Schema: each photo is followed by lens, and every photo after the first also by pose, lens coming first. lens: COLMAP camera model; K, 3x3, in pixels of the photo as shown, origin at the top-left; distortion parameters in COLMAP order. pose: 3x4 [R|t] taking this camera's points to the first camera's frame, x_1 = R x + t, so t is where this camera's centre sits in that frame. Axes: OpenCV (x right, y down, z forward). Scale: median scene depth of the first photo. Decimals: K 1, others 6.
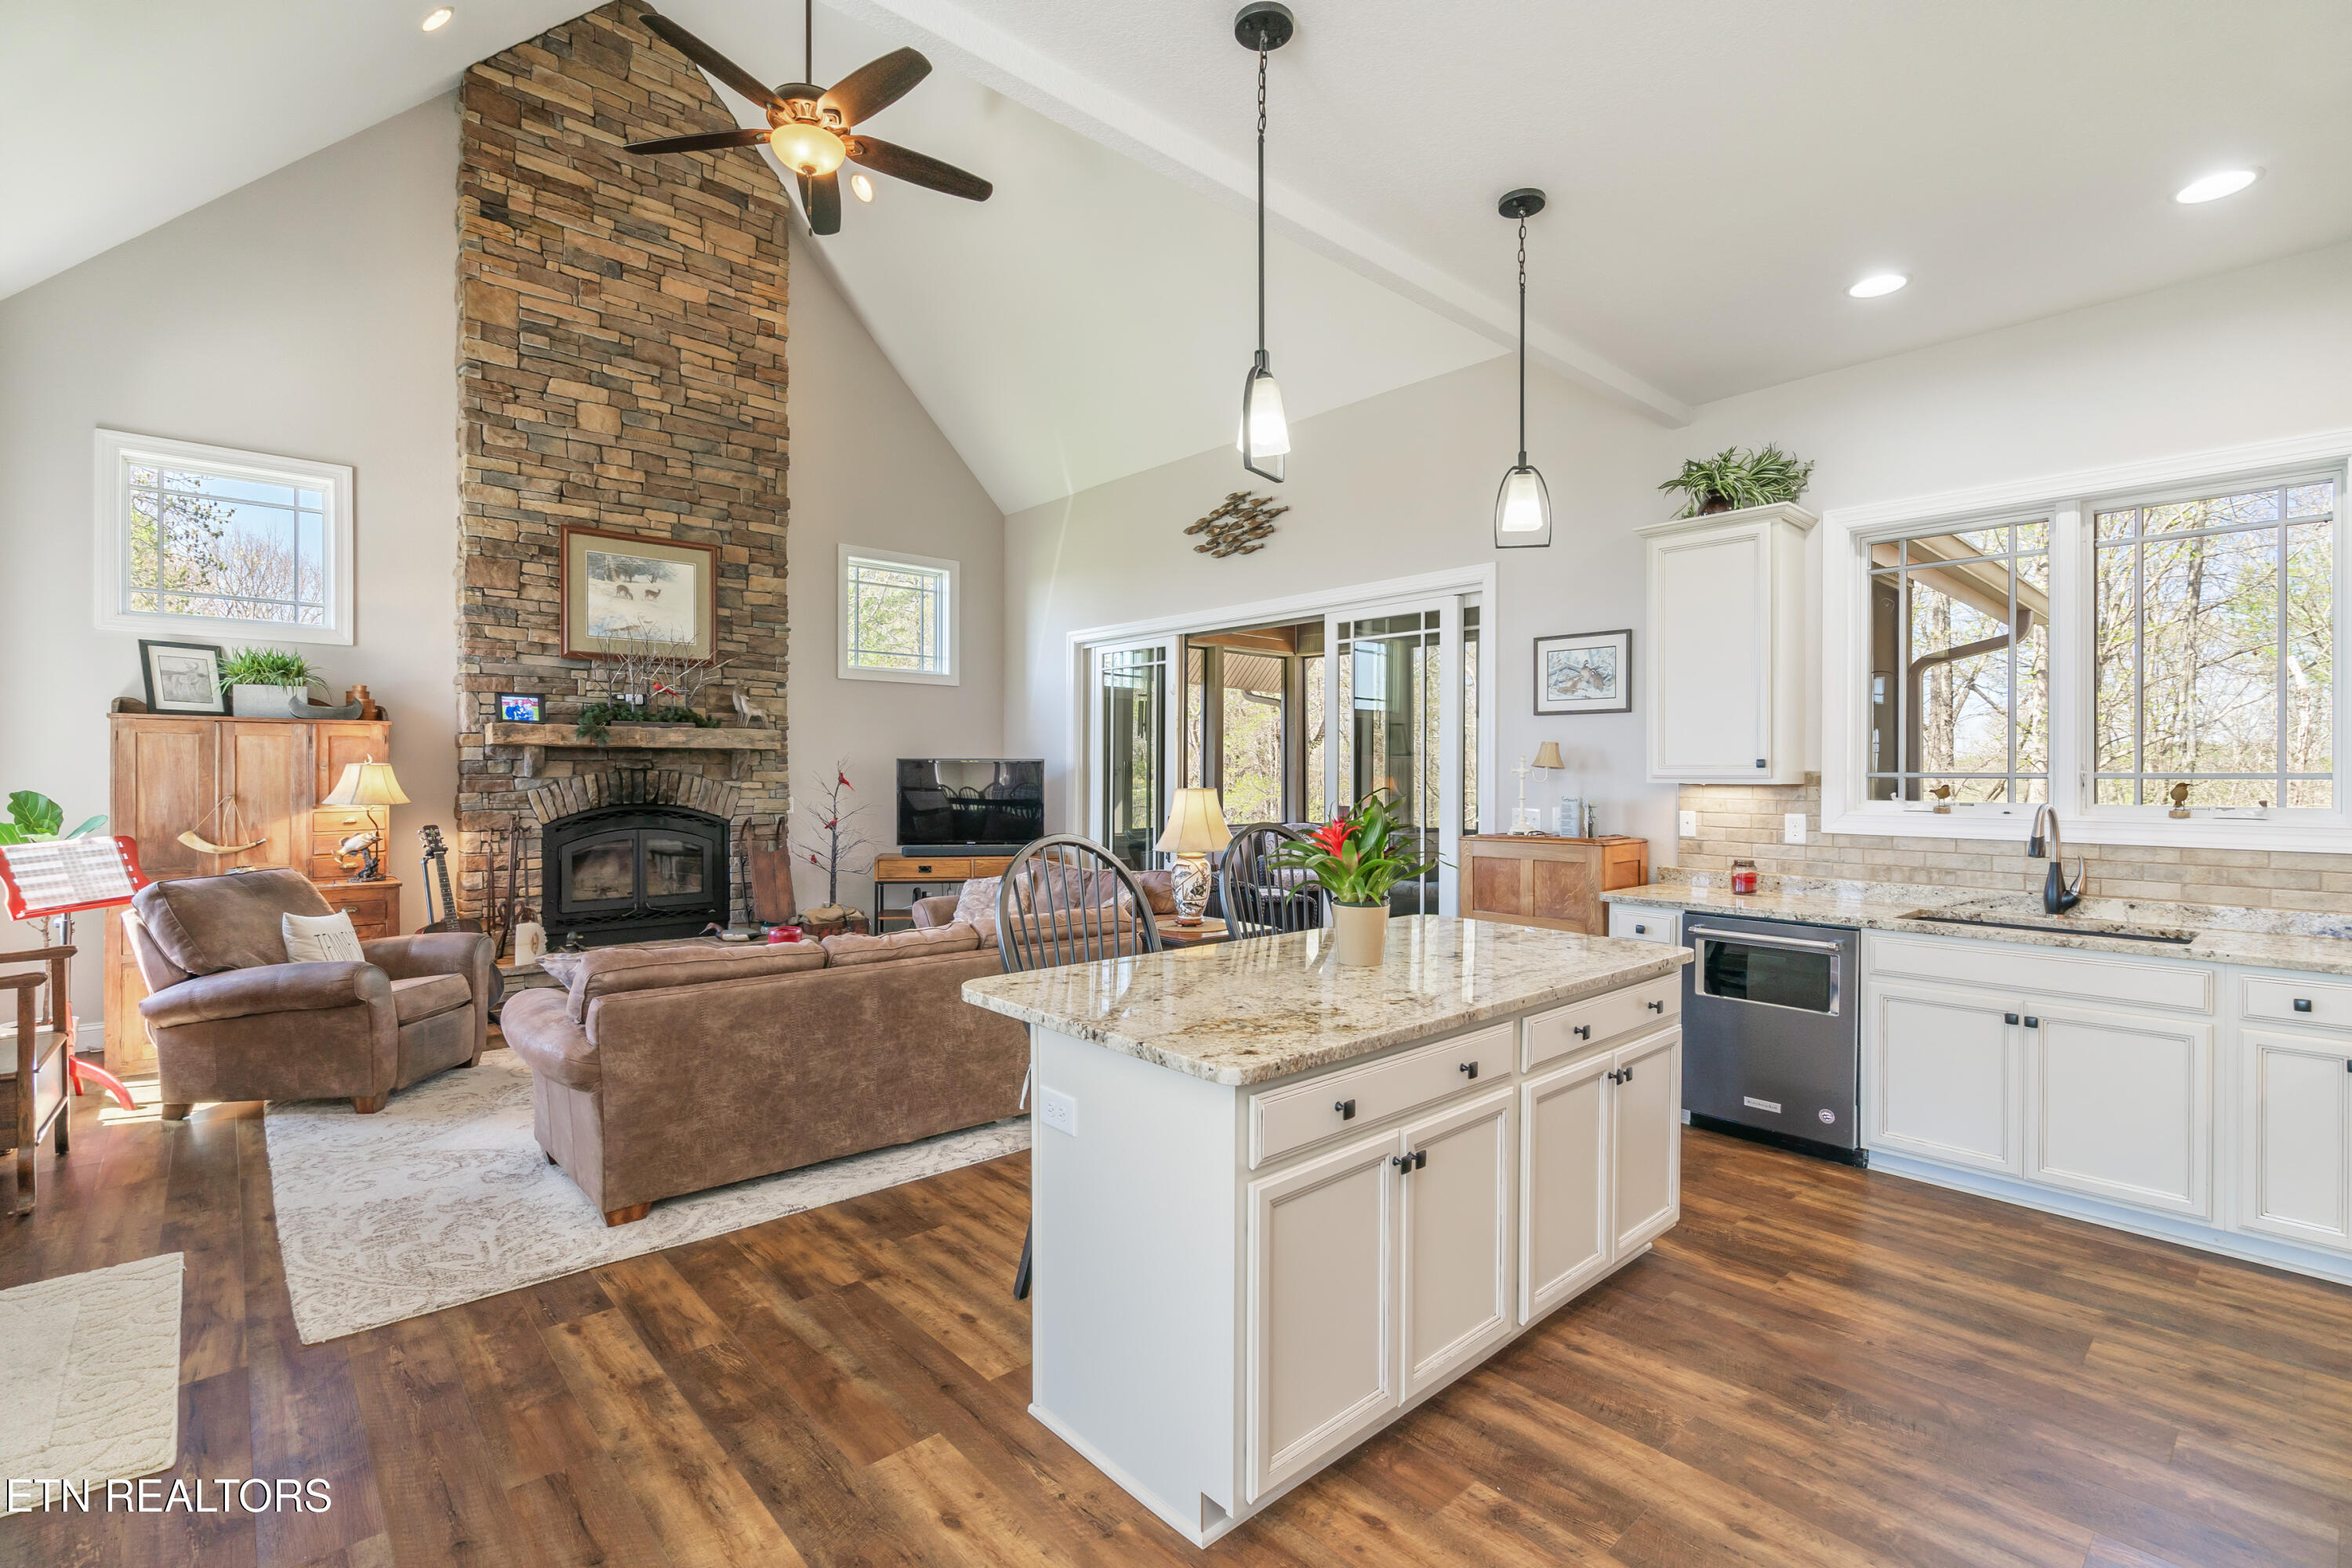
lens RADIAL K [[1076.8, 0, 1174.8], [0, 1076.8, 773.0], [0, 0, 1]] dist [-0.001000, 0.002771]
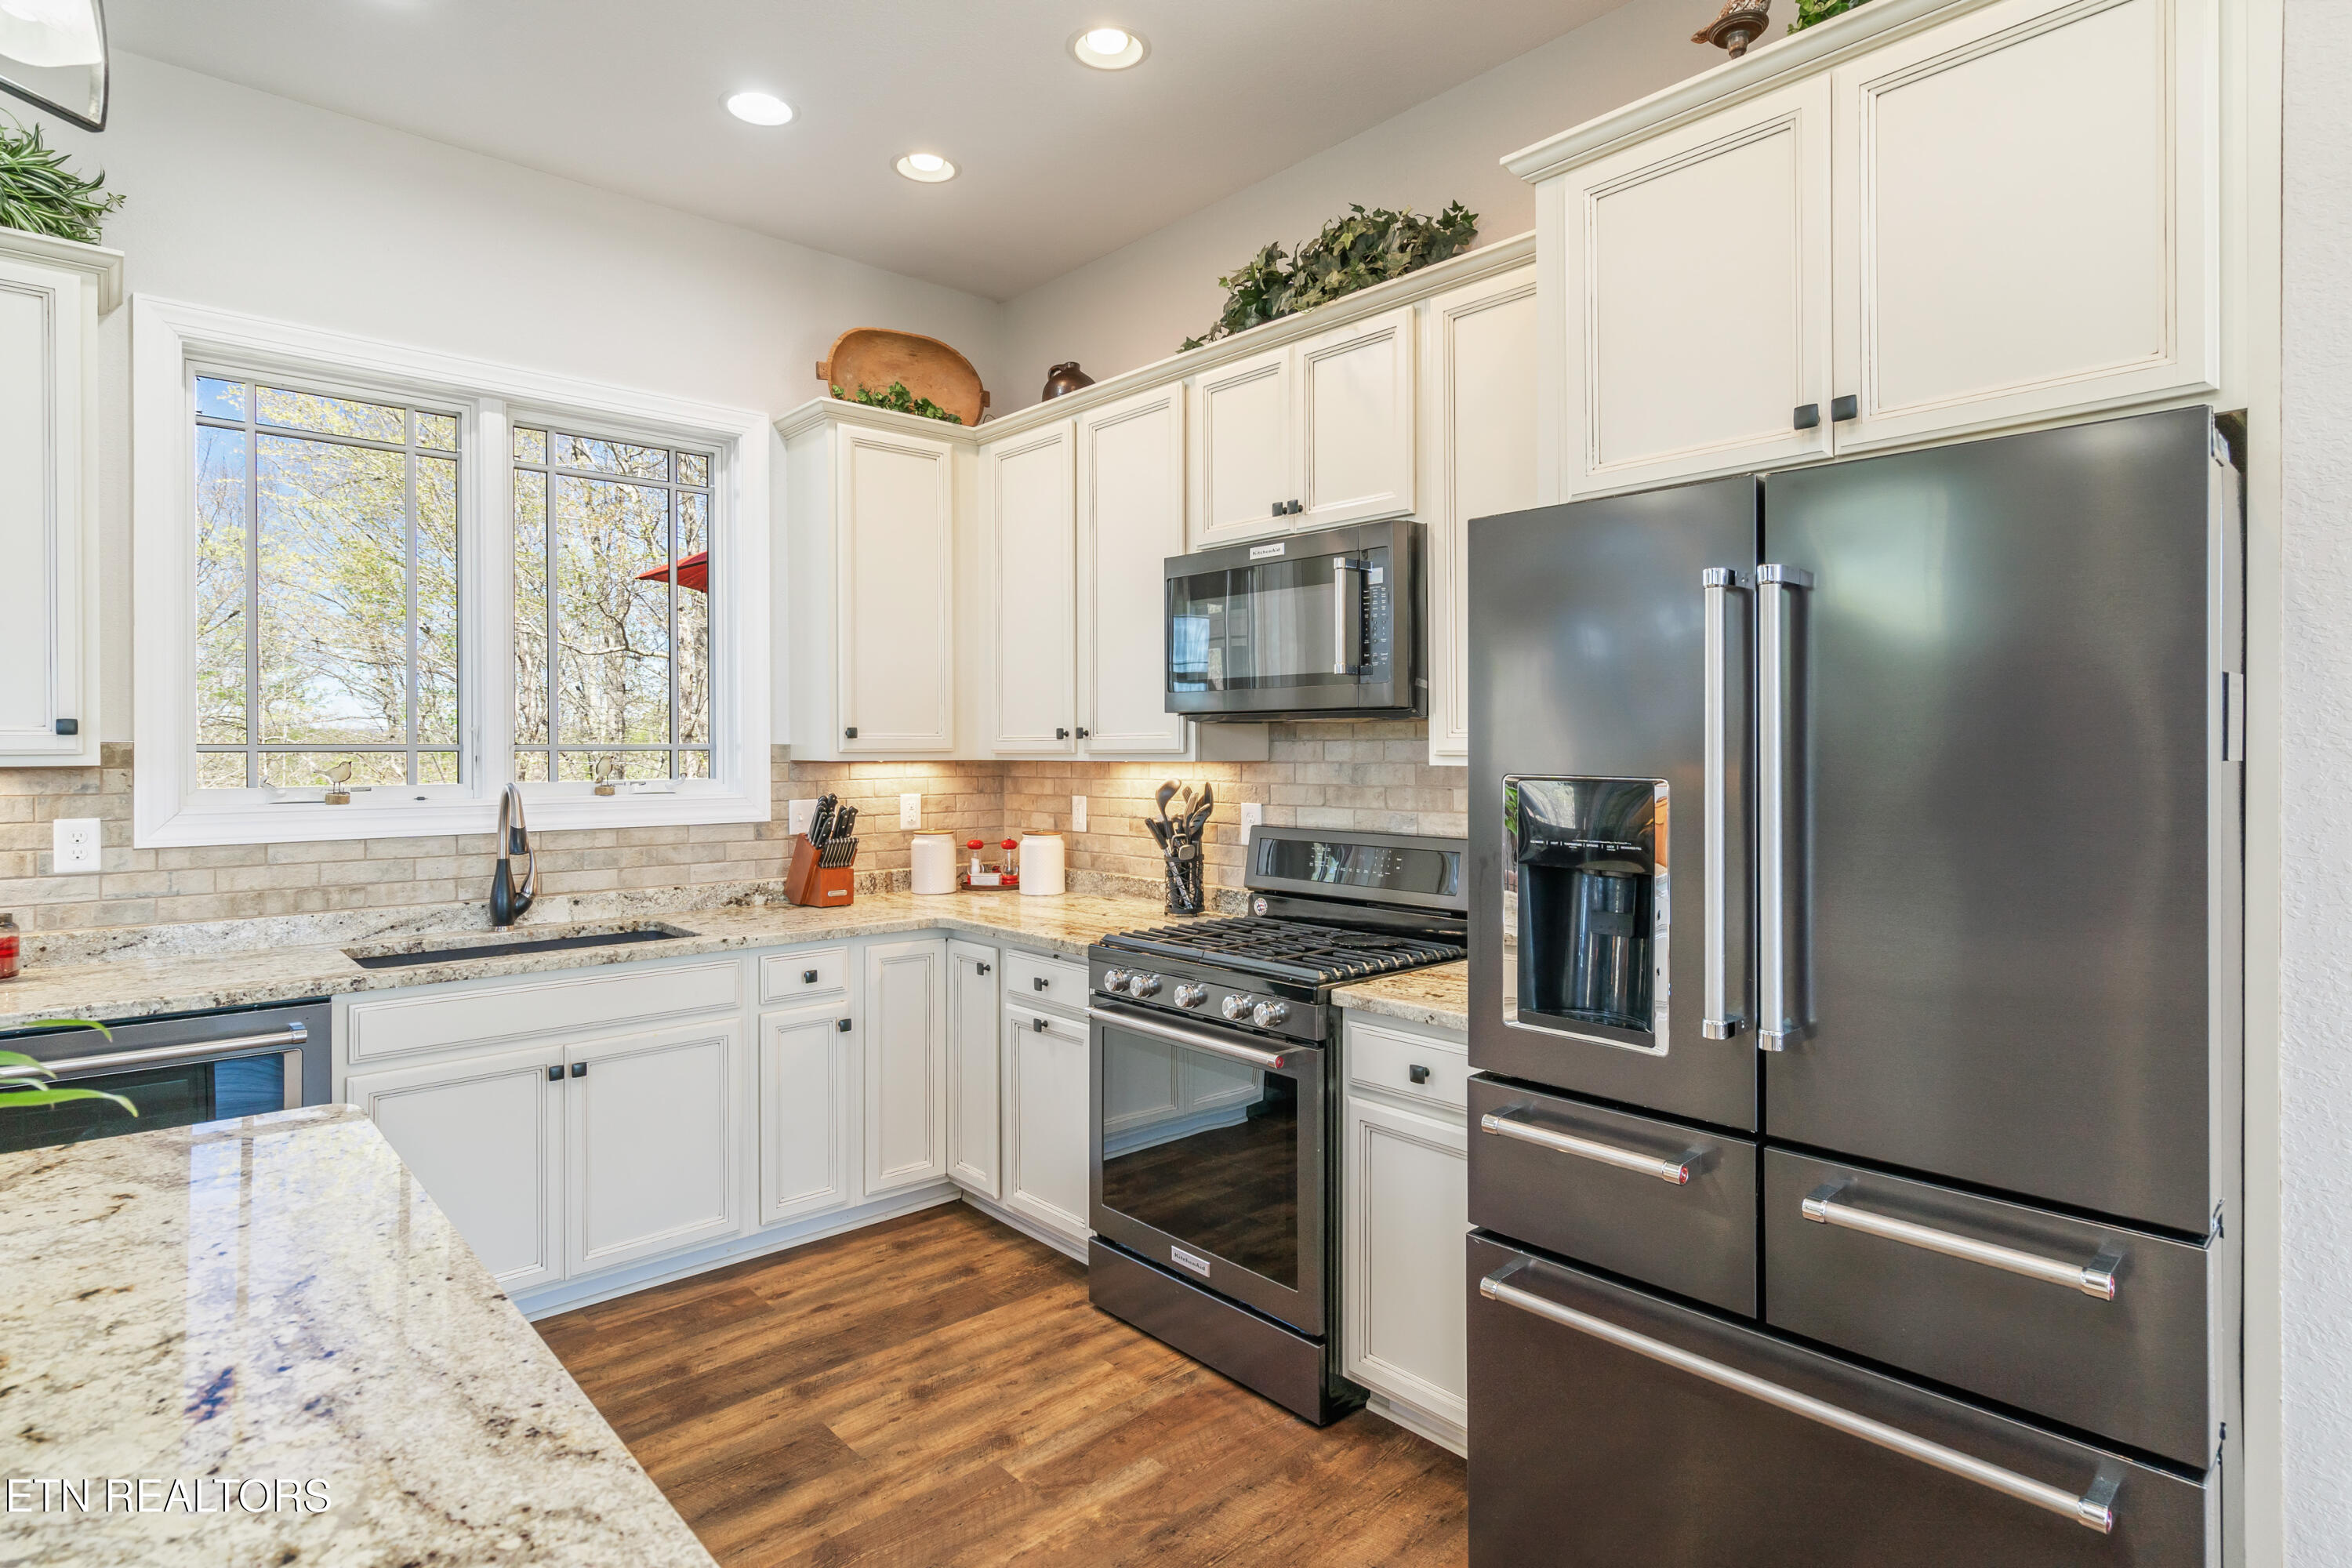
lens RADIAL K [[1200.5, 0, 1167.9], [0, 1200.5, 745.5], [0, 0, 1]] dist [0.011260, -0.002793]
pose [[-0.001004, -0.000154, 0.999999, -0.048865], [0.002376, 0.999997, 0.000156, 0.001676], [-0.999997, 0.002376, -0.001003, 0.473081]]
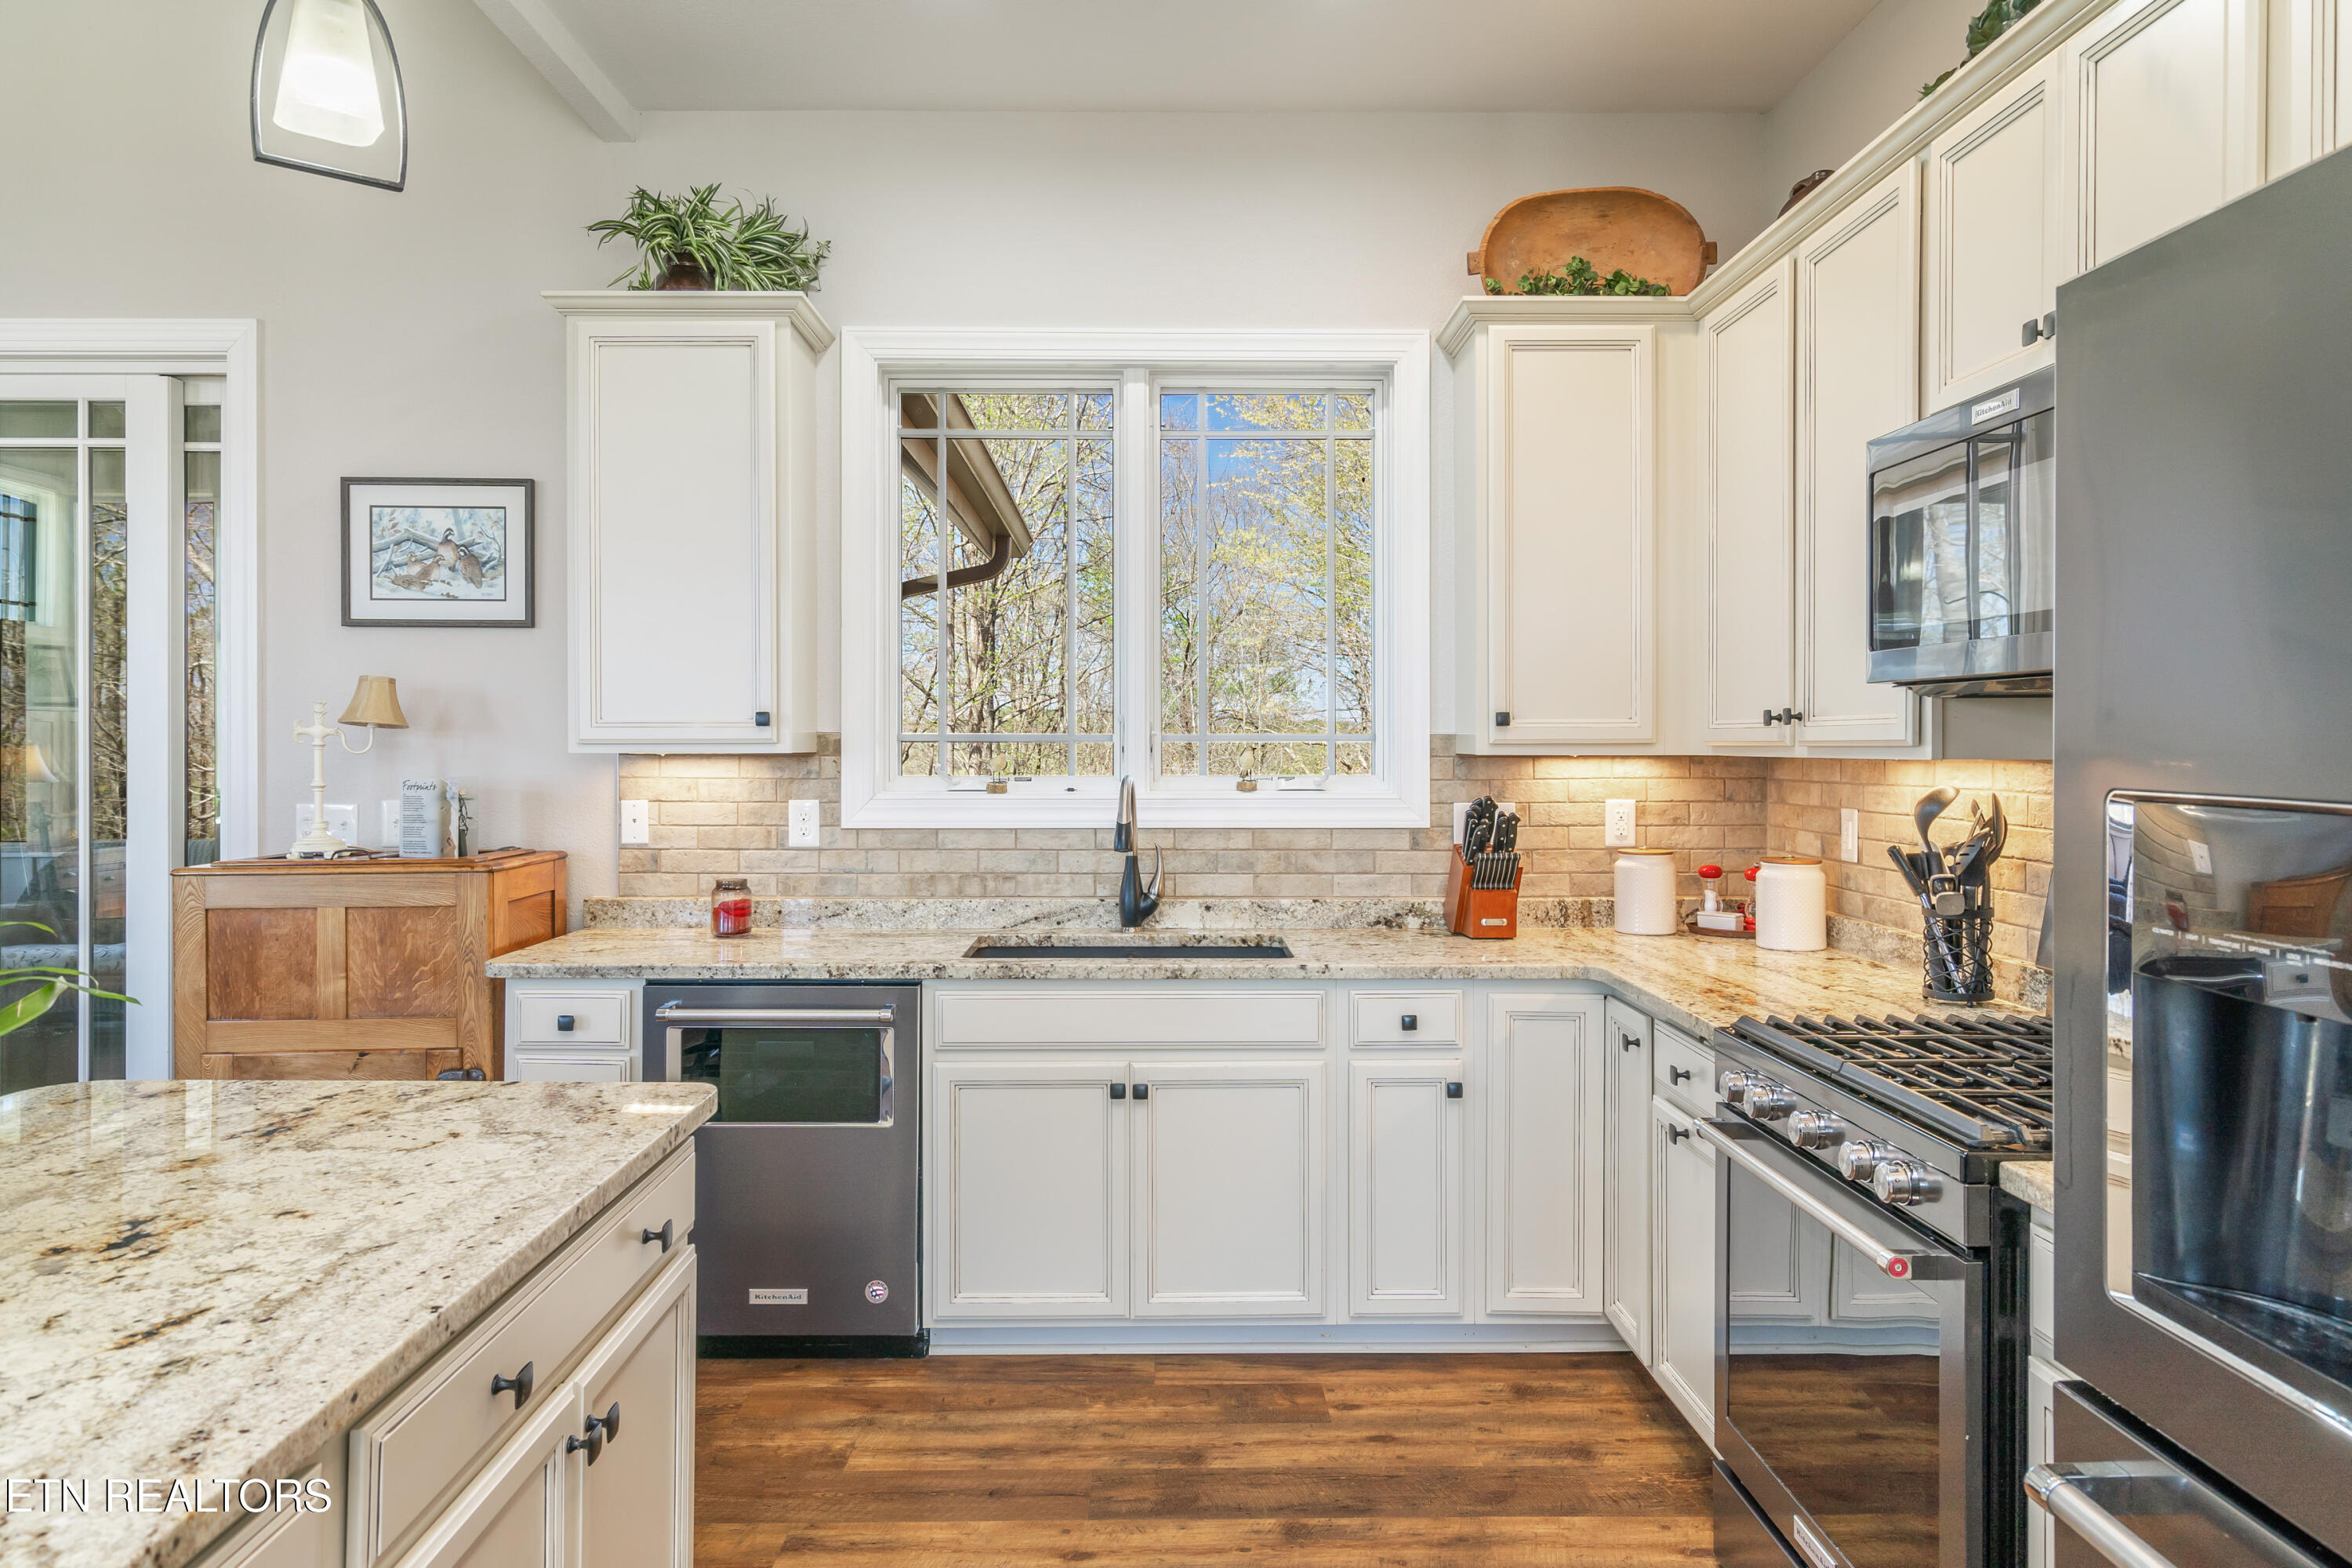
lens RADIAL K [[1439.2, 0, 1193.7], [0, 1439.2, 743.8], [0, 0, 1]] dist [0.001317, 0.000580]
pose [[0.649072, -0.003927, 0.760717, 0.090845], [0.002403, 0.999992, 0.003112, 0.003318], [-0.760724, -0.000192, 0.649076, 0.301980]]
